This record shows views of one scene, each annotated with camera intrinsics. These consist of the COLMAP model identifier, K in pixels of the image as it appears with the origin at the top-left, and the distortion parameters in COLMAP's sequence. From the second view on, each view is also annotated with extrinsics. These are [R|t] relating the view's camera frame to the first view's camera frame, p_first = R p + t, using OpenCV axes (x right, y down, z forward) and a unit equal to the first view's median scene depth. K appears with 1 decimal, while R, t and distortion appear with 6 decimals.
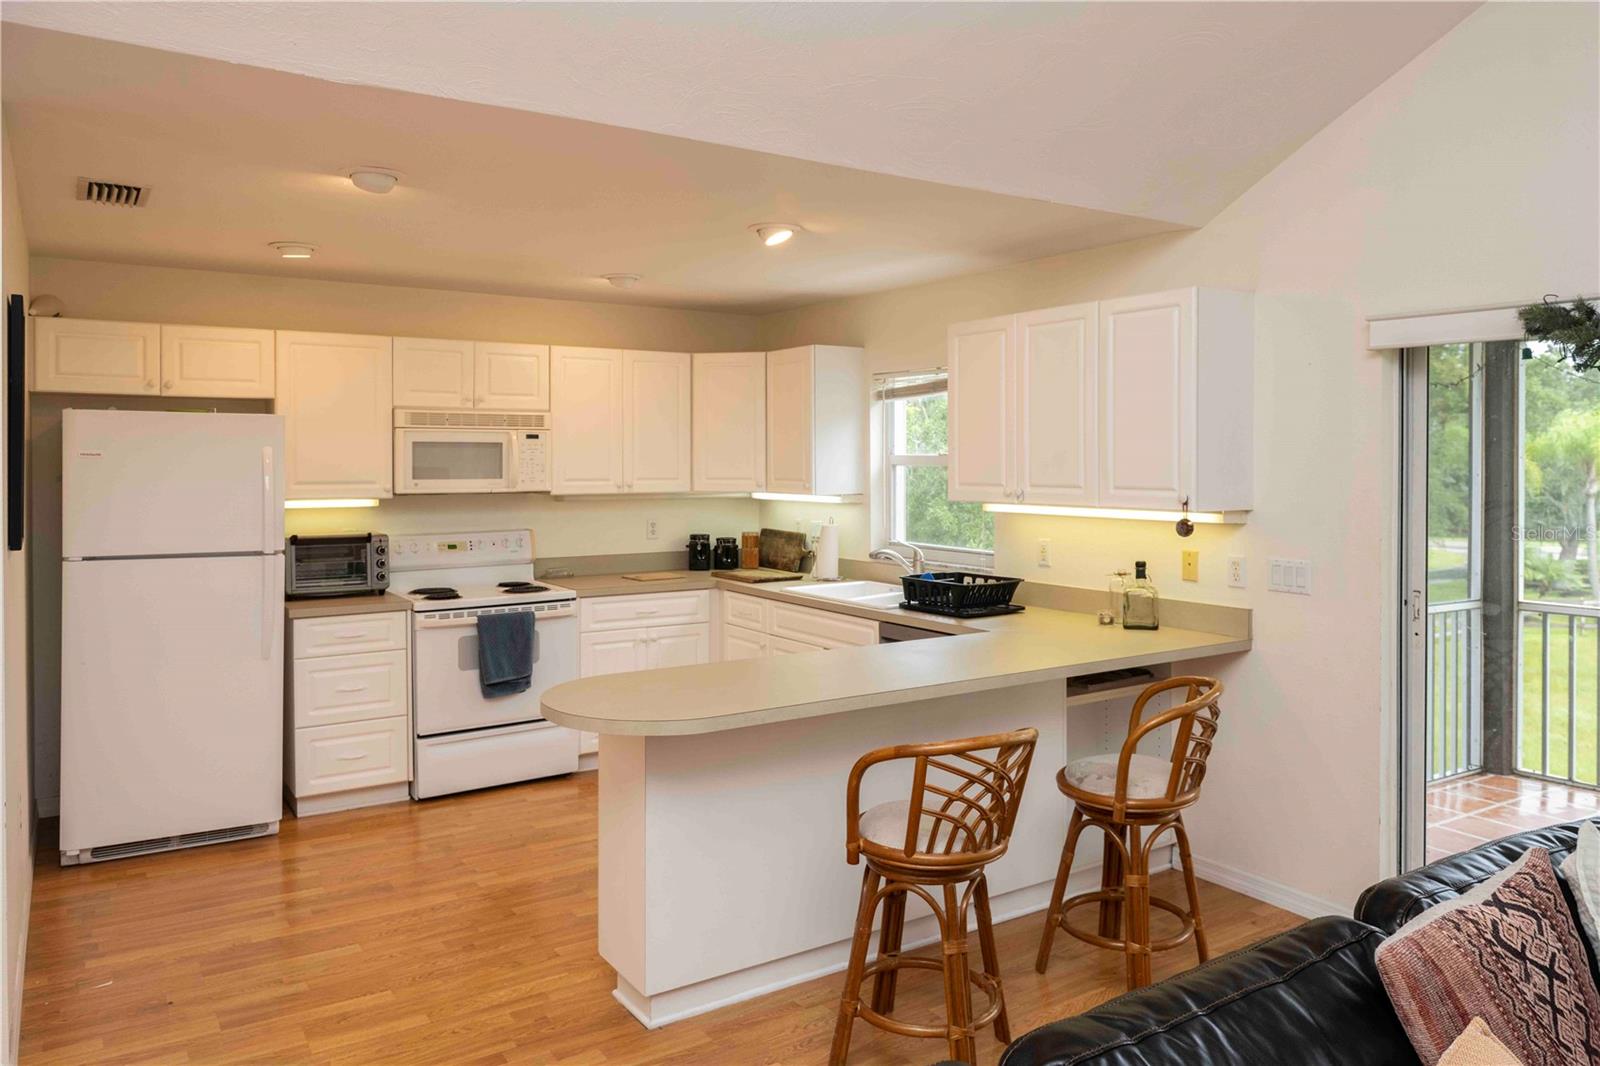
lens RADIAL K [[1128.7, 0, 802.2], [0, 1128.7, 464.4], [0, 0, 1]] dist [-0.008623, -0.004115]
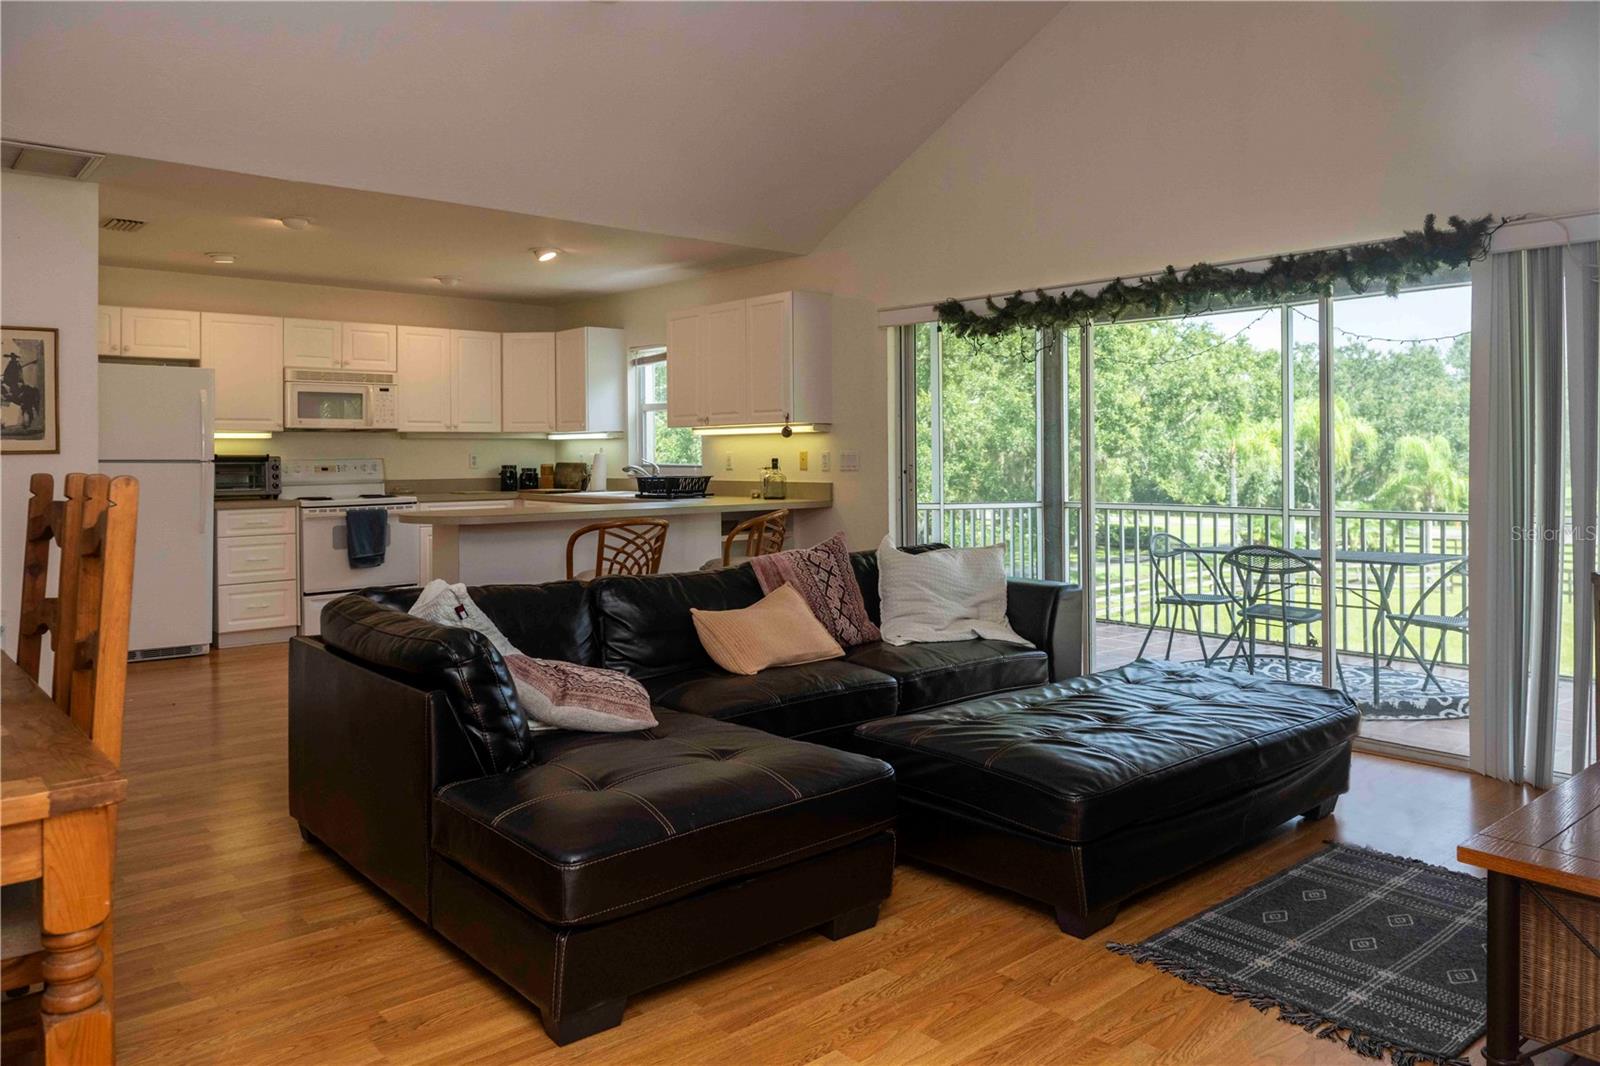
lens RADIAL K [[1128.7, 0, 788.2], [0, 1128.7, 448.1], [0, 0, 1]] dist [-0.008623, -0.004115]
pose [[0.992110, -0.003667, 0.125315, 0.095081], [0.004934, 0.999940, -0.009804, 0.072453], [-0.125271, 0.010345, 0.992069, -0.516627]]
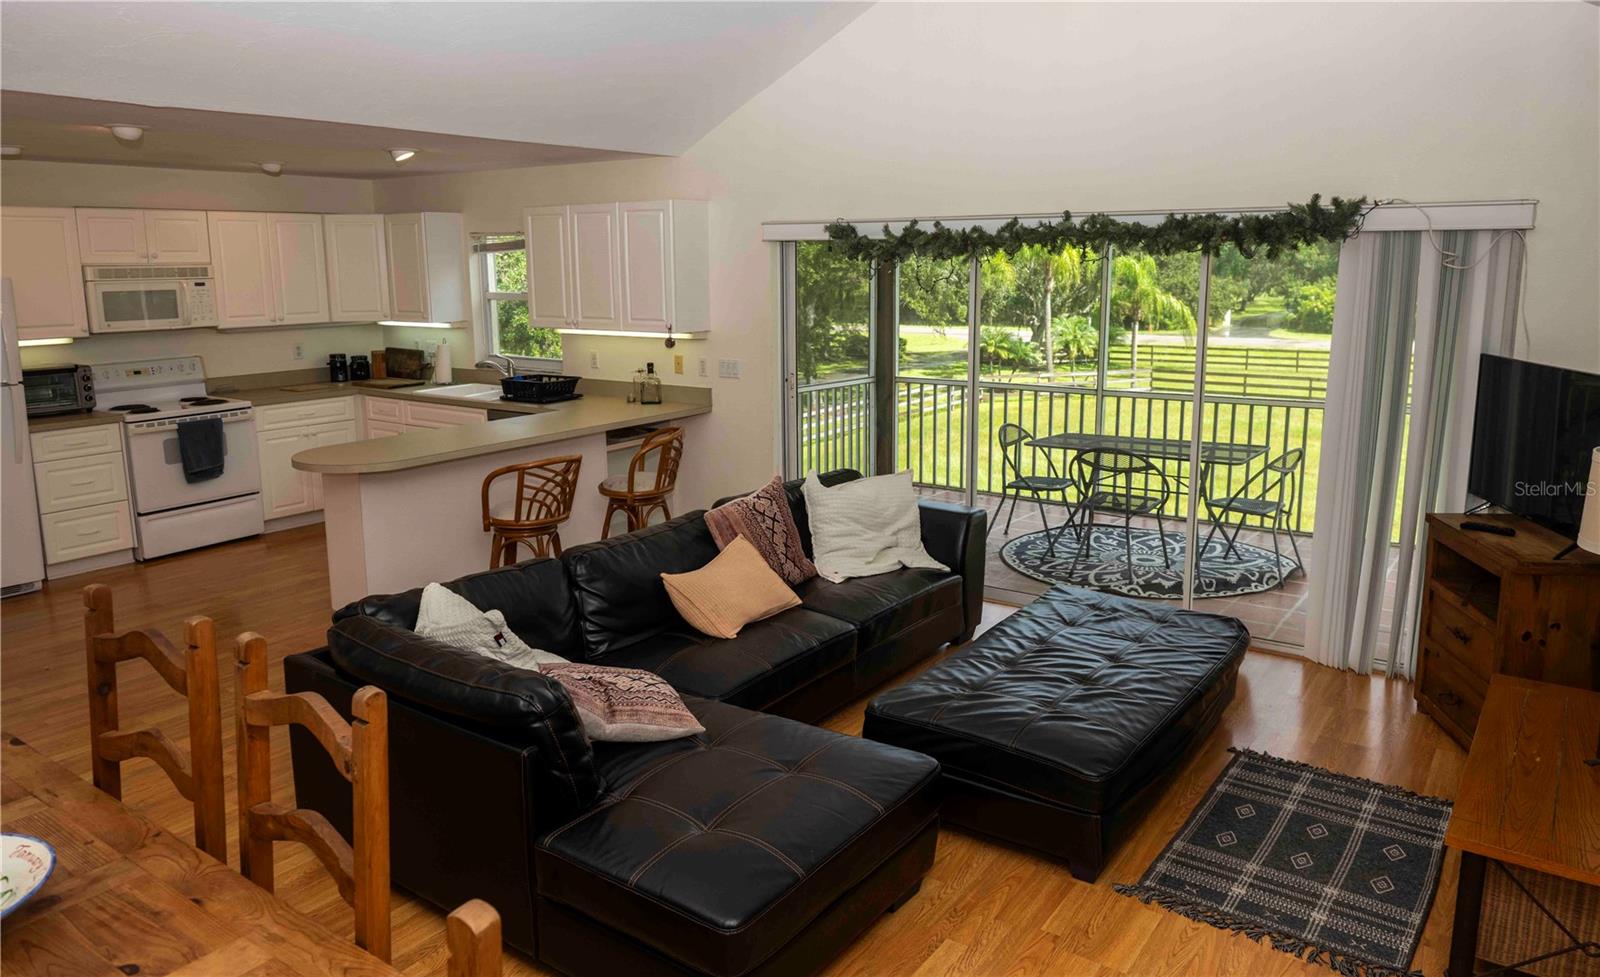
lens RADIAL K [[1100.9, 0, 793.1], [0, 1100.9, 452.1], [0, 0, 1]] dist [-0.012150, -0.000709]
pose [[0.936010, -0.069838, 0.344976, -0.056257], [0.010721, 0.985320, 0.170383, -0.047367], [-0.351810, -0.155782, 0.923018, -0.477460]]
